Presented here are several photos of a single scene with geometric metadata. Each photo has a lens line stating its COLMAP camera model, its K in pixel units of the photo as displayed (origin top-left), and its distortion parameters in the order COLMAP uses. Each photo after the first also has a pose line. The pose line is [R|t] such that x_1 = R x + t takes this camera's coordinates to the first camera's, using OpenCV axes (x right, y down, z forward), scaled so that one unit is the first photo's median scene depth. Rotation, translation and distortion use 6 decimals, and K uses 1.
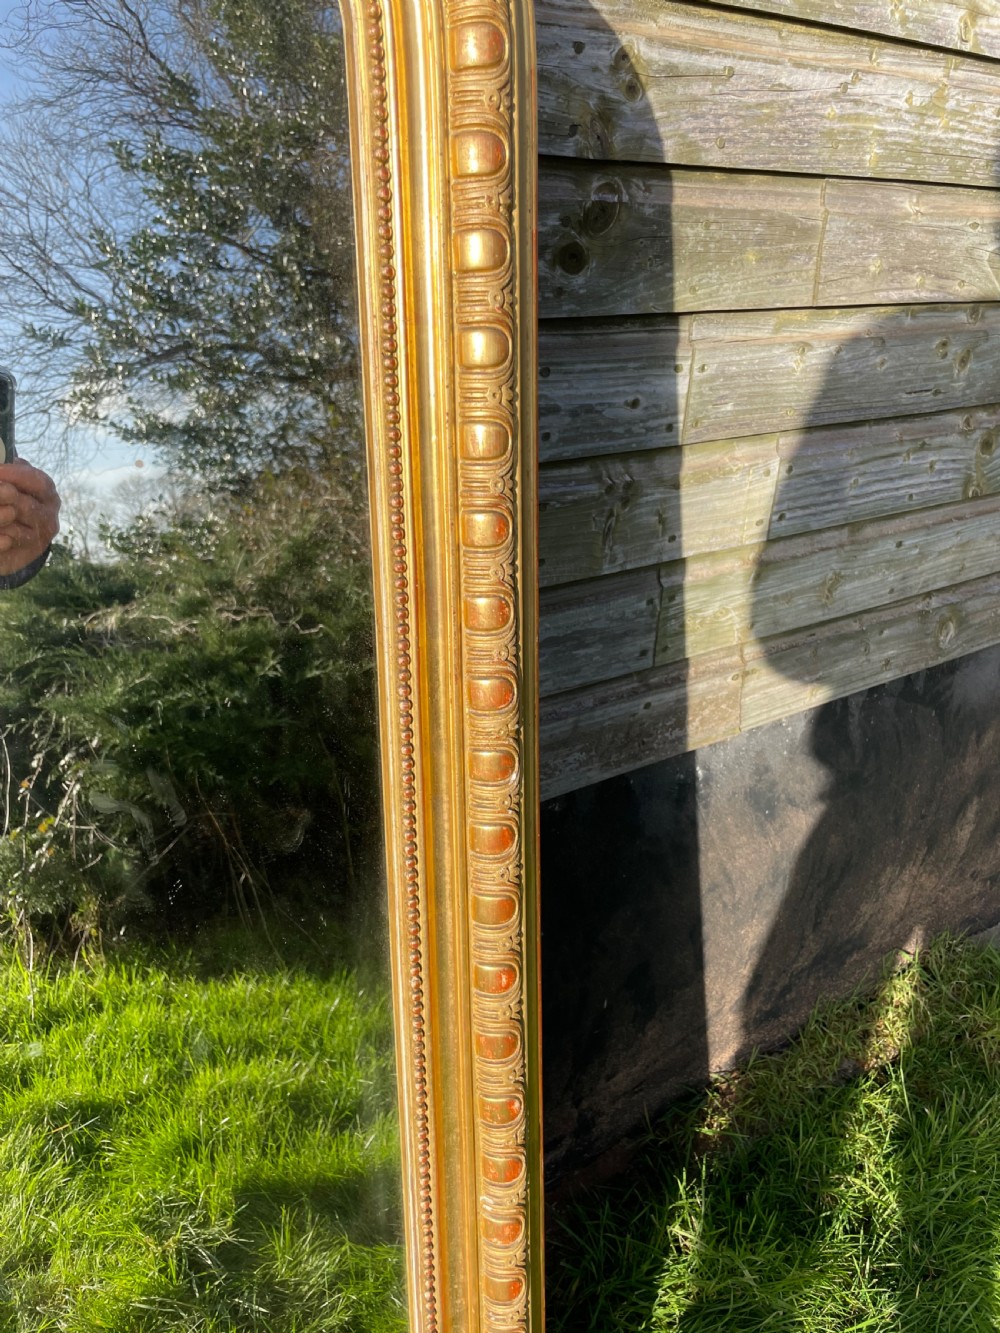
lens RADIAL K [[1021.4, 0, 507.2], [0, 1021.4, 652.1], [0, 0, 1]] dist [0.082148, -0.122813]
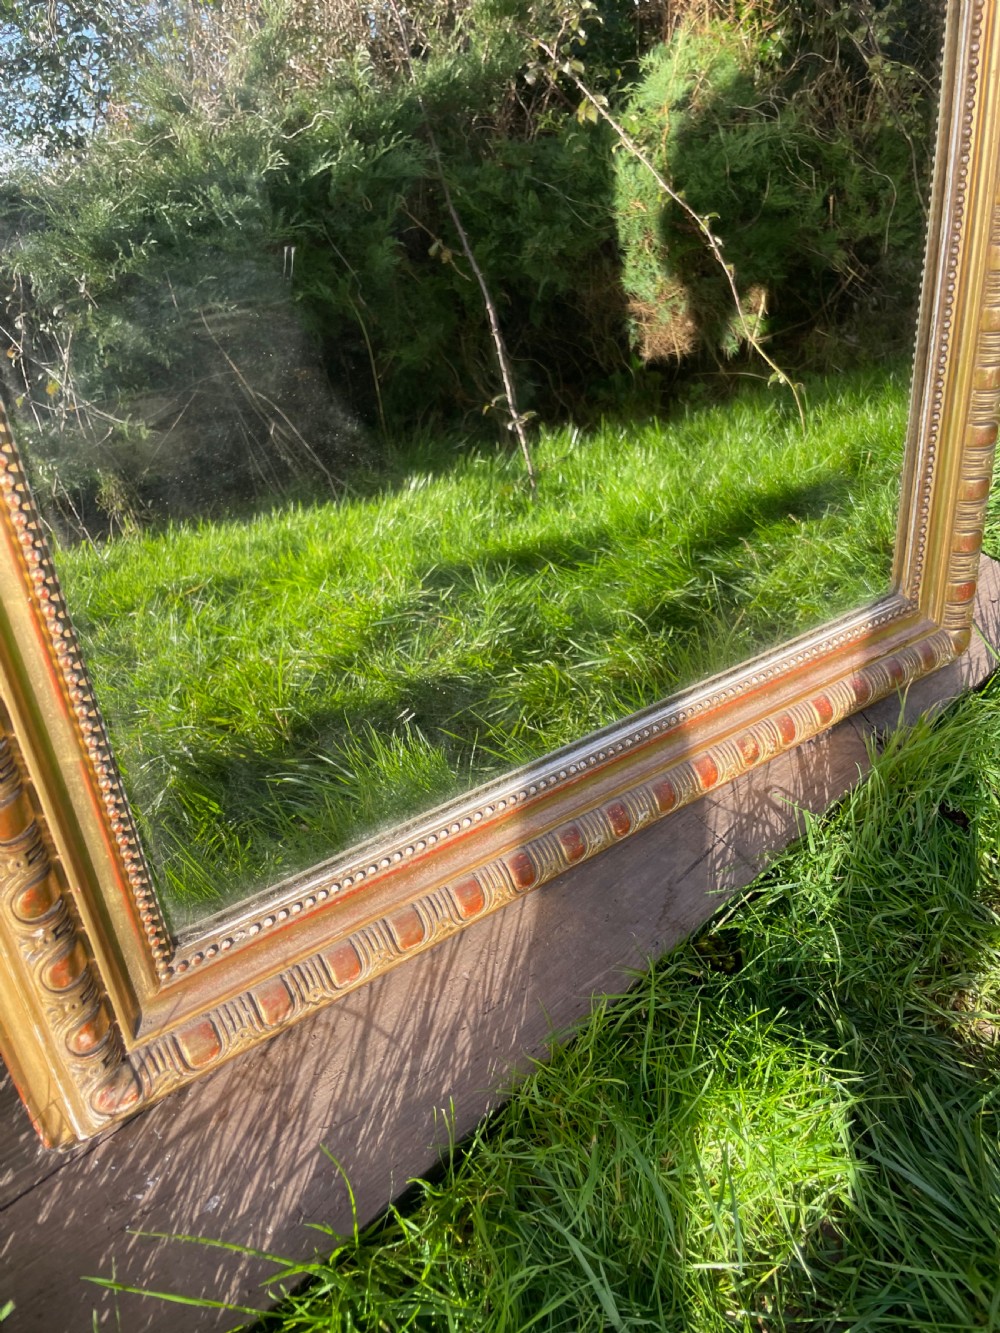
lens RADIAL K [[1021.4, 0, 503.6], [0, 1021.4, 660.3], [0, 0, 1]] dist [0.082148, -0.122813]
pose [[0.982467, -0.138296, 0.125031, -0.391709], [0.107078, 0.967562, 0.228818, 0.481880], [-0.152620, -0.211418, 0.965406, -0.028808]]
